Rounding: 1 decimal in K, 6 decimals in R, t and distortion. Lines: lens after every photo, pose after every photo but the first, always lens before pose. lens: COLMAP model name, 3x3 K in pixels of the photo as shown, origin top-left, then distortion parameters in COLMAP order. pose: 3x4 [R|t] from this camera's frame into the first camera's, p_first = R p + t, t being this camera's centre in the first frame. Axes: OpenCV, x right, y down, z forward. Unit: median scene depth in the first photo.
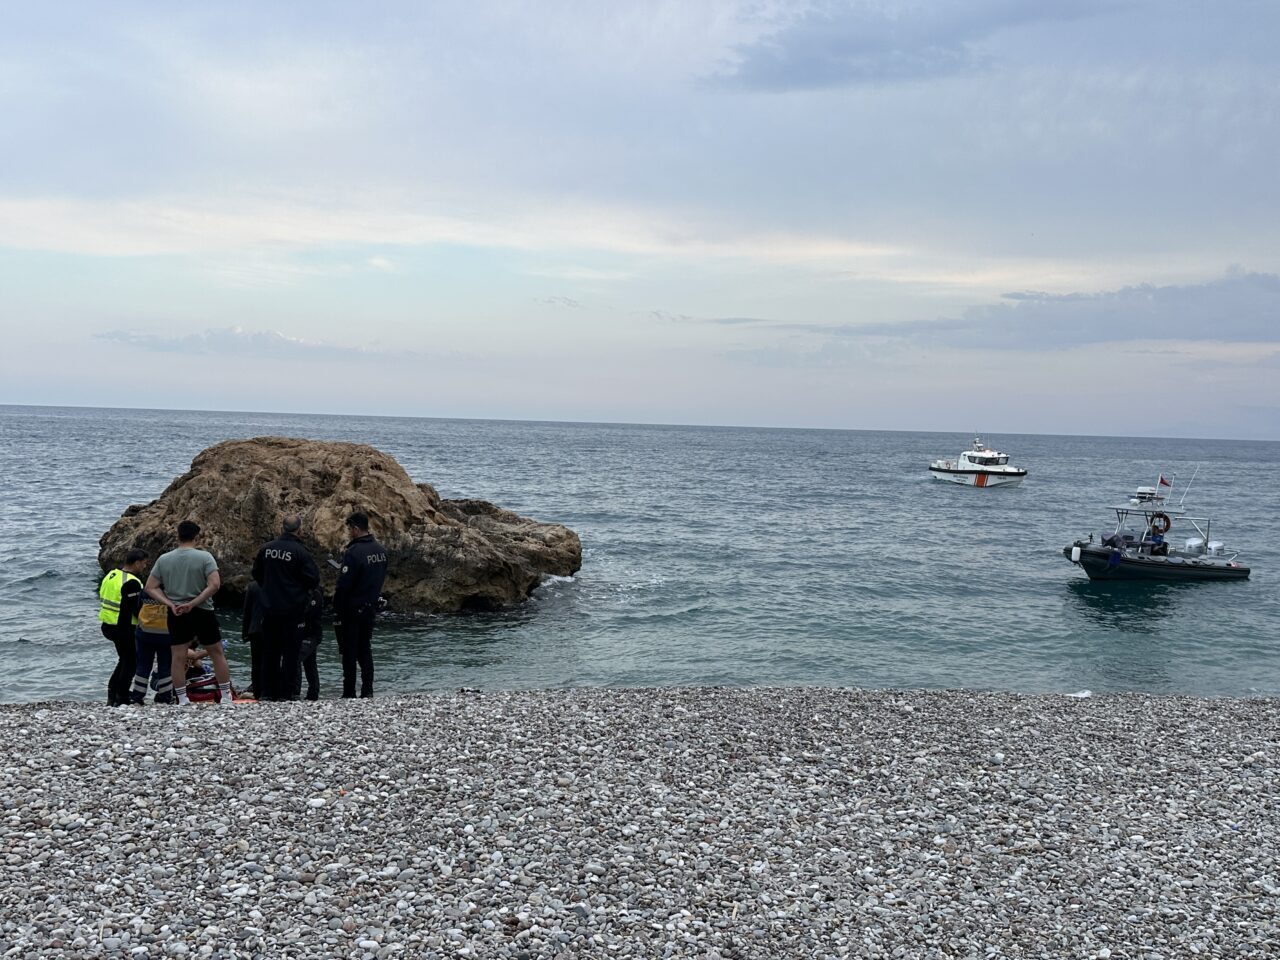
lens RADIAL K [[1231.8, 0, 639.7], [0, 1231.8, 479.5], [0, 0, 1]] dist [0.000182, 0.000000]
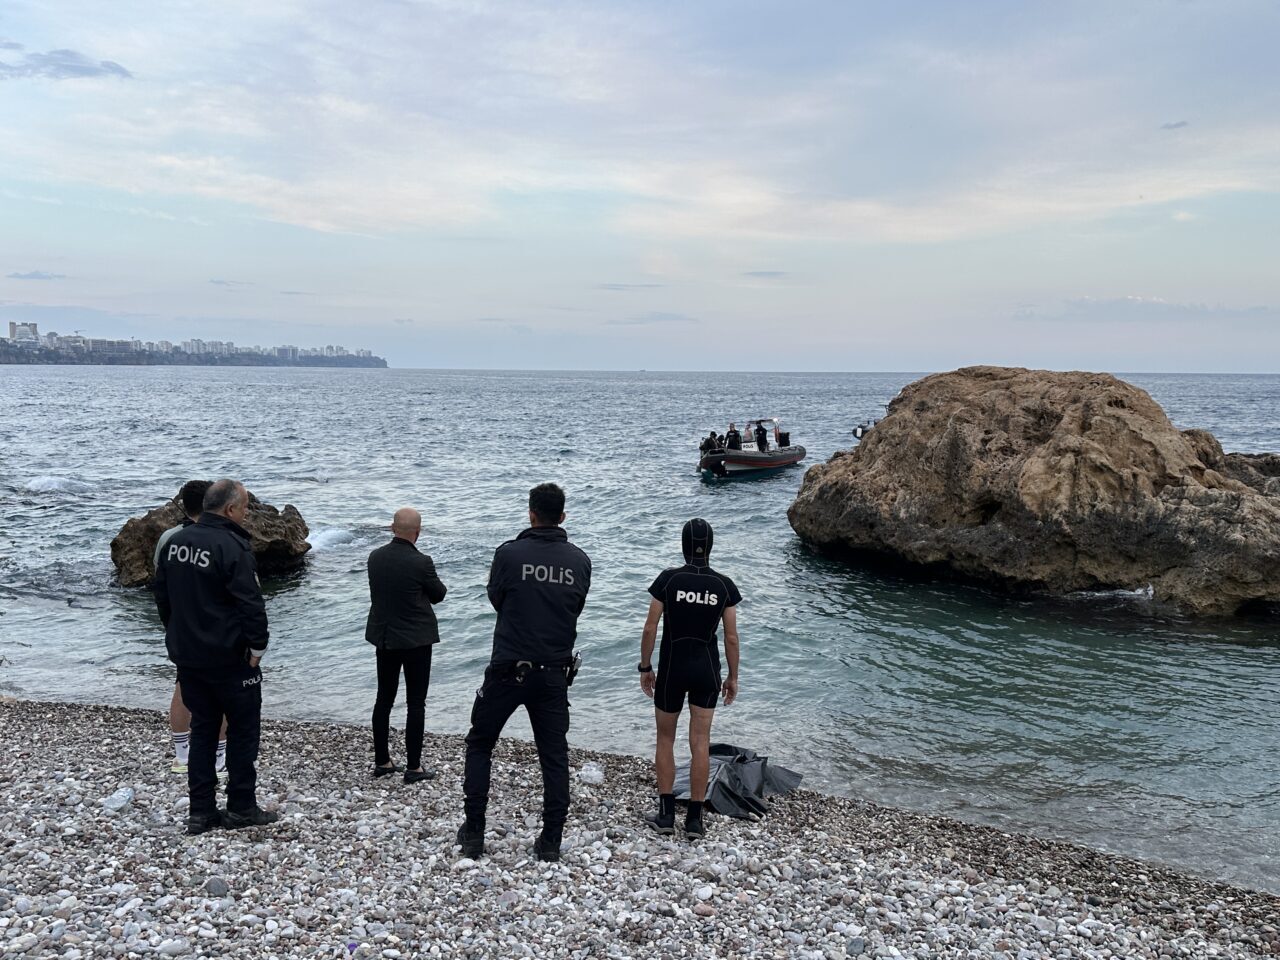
lens RADIAL K [[1159.7, 0, 635.4], [0, 1159.7, 500.5], [0, 0, 1]] dist [0.062155, -0.042691]
pose [[0.789038, 0.049641, -0.612335, -0.016211], [-0.017946, 0.998167, 0.057795, 0.011959], [0.614082, -0.034613, 0.788483, 0.296404]]
